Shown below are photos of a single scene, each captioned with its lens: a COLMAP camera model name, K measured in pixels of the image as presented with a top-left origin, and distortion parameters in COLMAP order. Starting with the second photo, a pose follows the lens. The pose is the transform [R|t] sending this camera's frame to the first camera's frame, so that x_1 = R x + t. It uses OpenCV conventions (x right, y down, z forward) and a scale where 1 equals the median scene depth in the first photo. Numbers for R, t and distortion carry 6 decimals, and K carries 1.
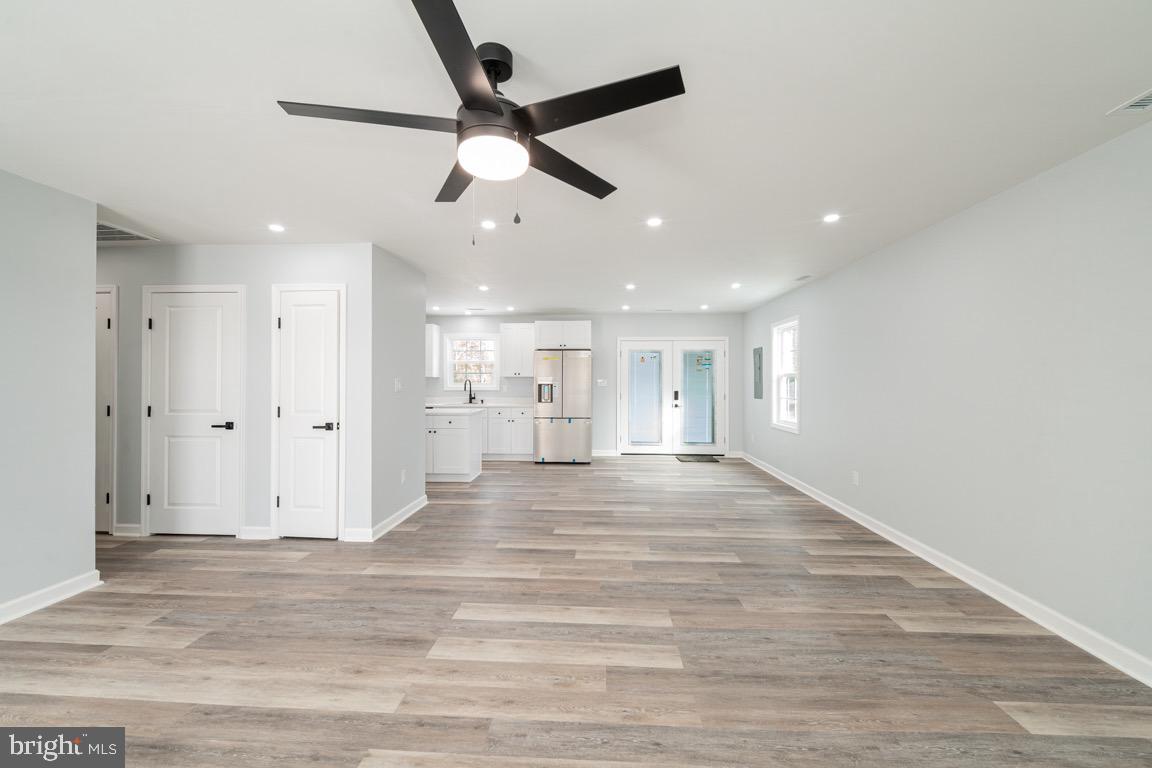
lens RADIAL K [[451.5, 0, 578.1], [0, 451.5, 377.0], [0, 0, 1]] dist [0.007833, -0.008018]
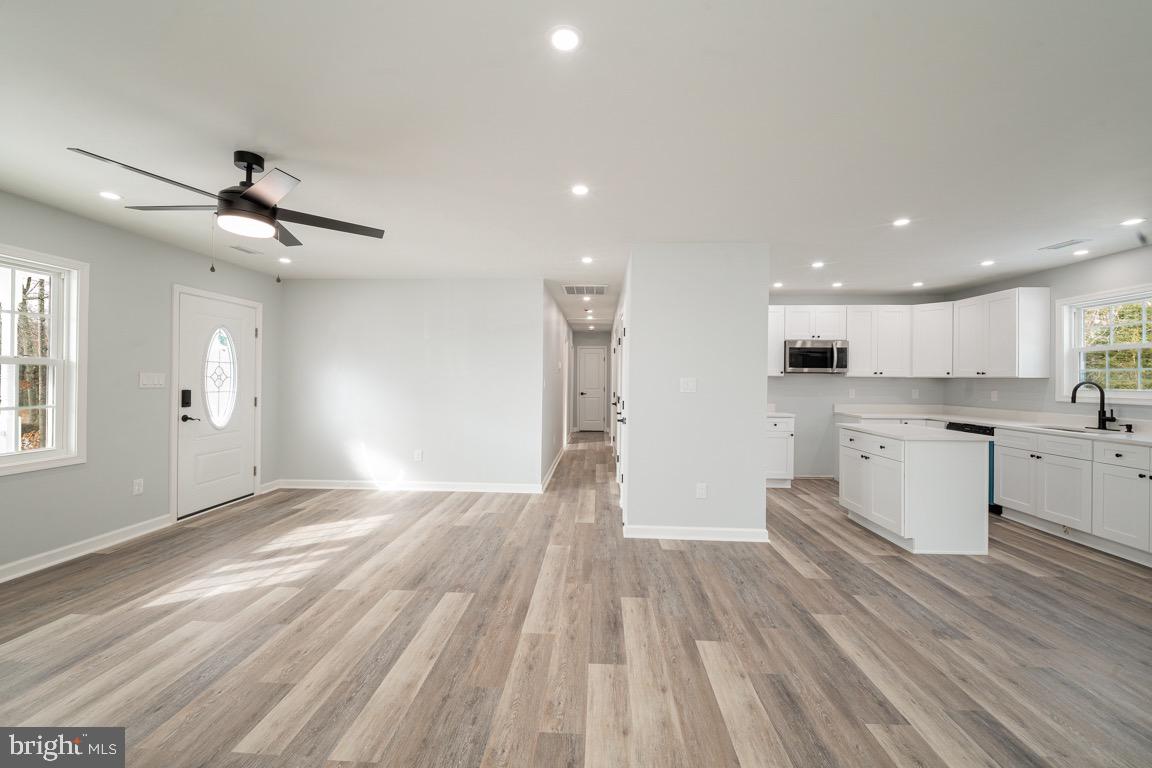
lens RADIAL K [[451.5, 0, 578.1], [0, 451.5, 377.0], [0, 0, 1]] dist [0.007833, -0.008018]
pose [[0.006860, -0.004553, -0.999966, 0.523830], [-0.003229, 0.999984, -0.004575, 0.008578], [0.999971, 0.003260, 0.006845, 0.830481]]
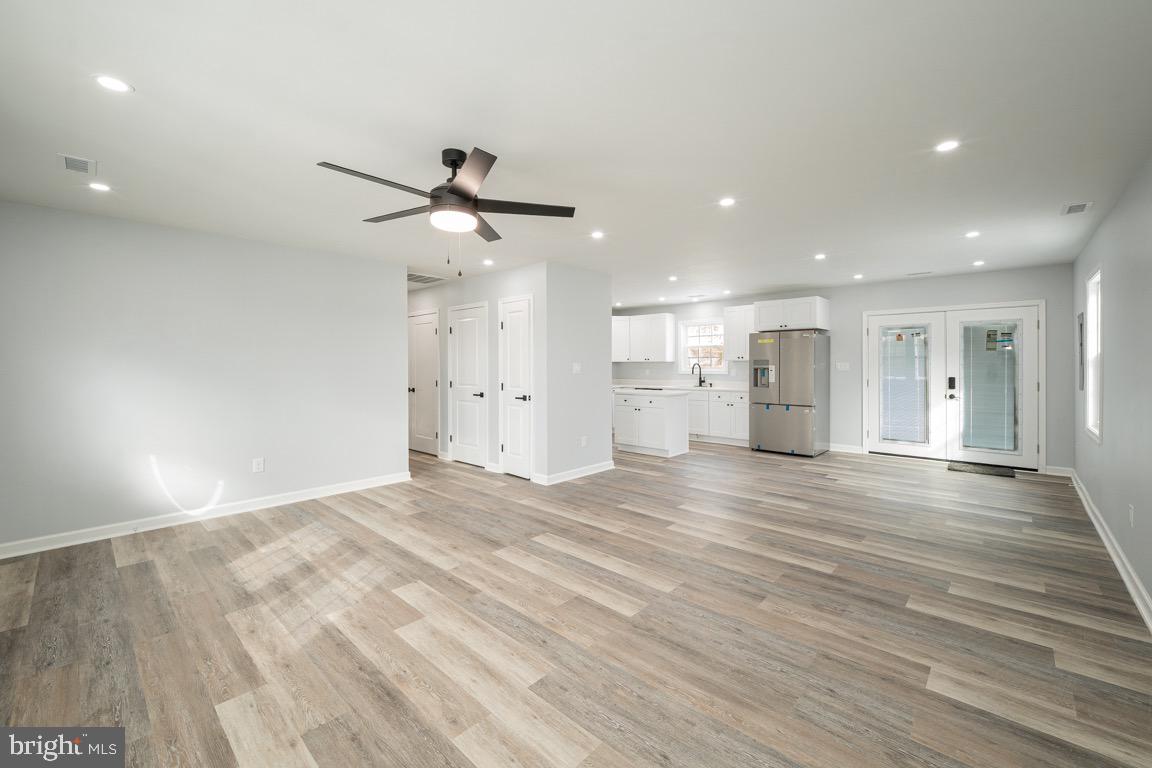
lens RADIAL K [[462.2, 0, 586.0], [0, 462.2, 363.6], [0, 0, 1]] dist [0.008105, -0.009306]
pose [[0.774737, -0.005416, -0.632260, 0.465930], [0.008413, 0.999963, 0.001743, 0.003121], [0.632228, -0.006670, 0.774754, 0.018869]]
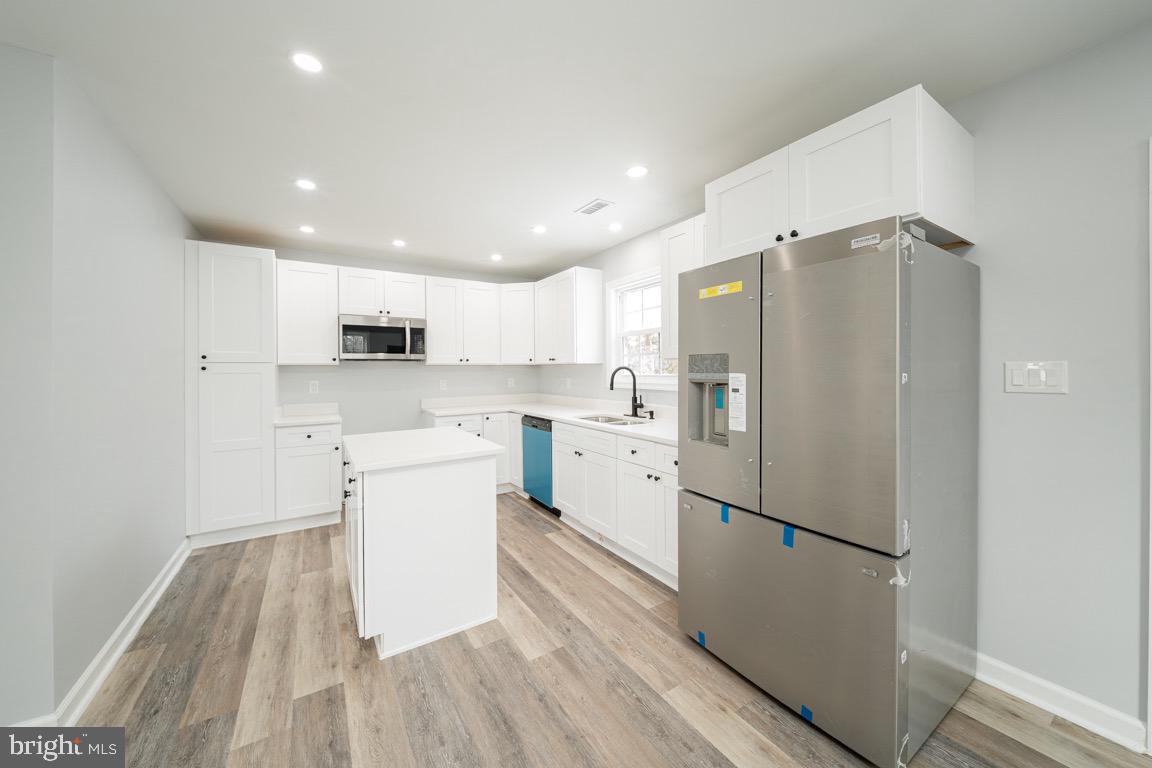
lens RADIAL K [[409.1, 0, 582.9], [0, 409.1, 369.9], [0, 0, 1]] dist [0.001767, -0.005892]
pose [[0.591784, -0.003811, -0.806088, 0.164986], [0.013429, 0.999897, 0.005131, 0.011793], [0.805985, -0.013862, 0.591774, 1.406796]]
